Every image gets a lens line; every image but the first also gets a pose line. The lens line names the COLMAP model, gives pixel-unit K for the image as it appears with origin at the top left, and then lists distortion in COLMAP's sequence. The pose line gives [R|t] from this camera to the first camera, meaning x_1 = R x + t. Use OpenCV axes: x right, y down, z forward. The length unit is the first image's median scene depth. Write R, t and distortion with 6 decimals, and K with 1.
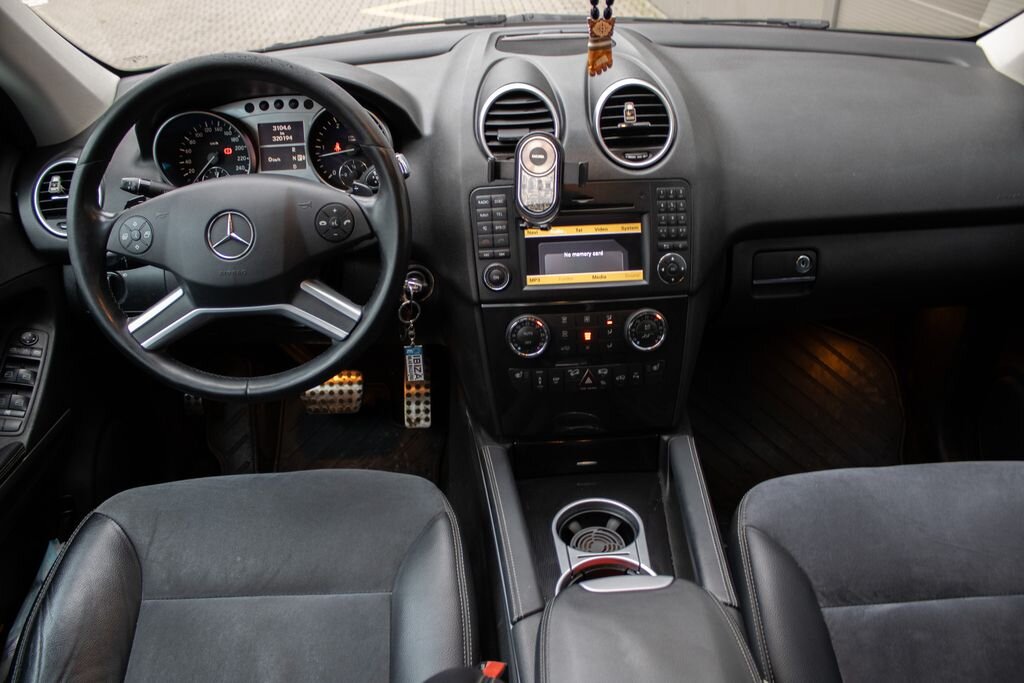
lens RADIAL K [[877.7, 0, 517.4], [0, 877.7, 347.0], [0, 0, 1]] dist [-0.158272, 0.132310]
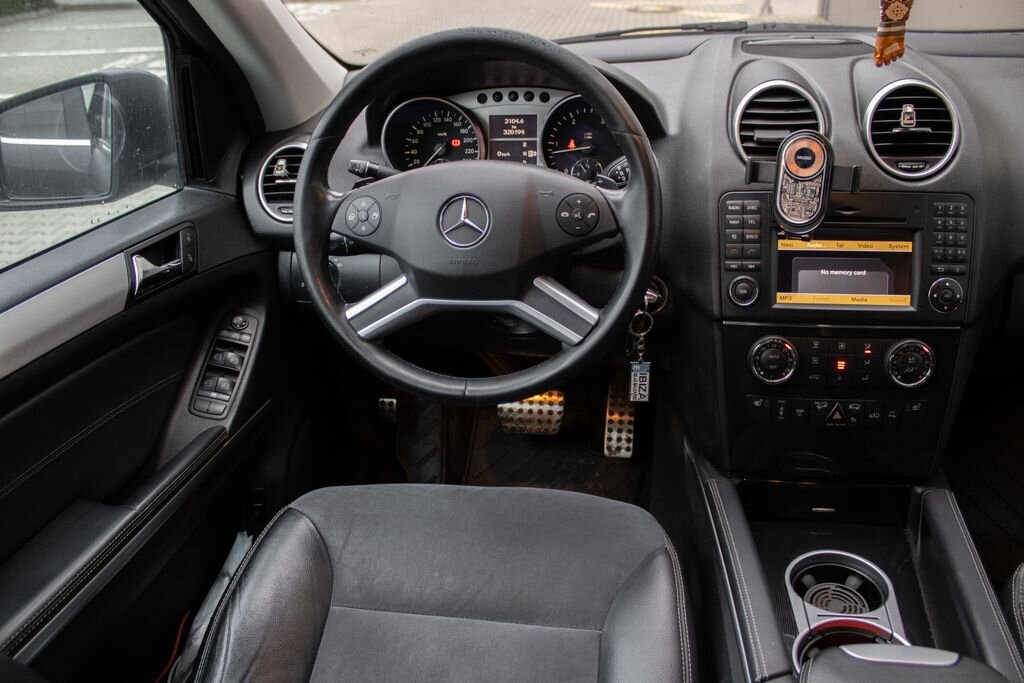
lens RADIAL K [[877.7, 0, 508.3], [0, 877.7, 348.1], [0, 0, 1]] dist [-0.158272, 0.132310]
pose [[0.976970, 0.076313, -0.199264, -0.073362], [-0.085244, 0.995687, -0.036618, 0.029537], [0.195610, 0.052760, 0.979261, 0.081339]]
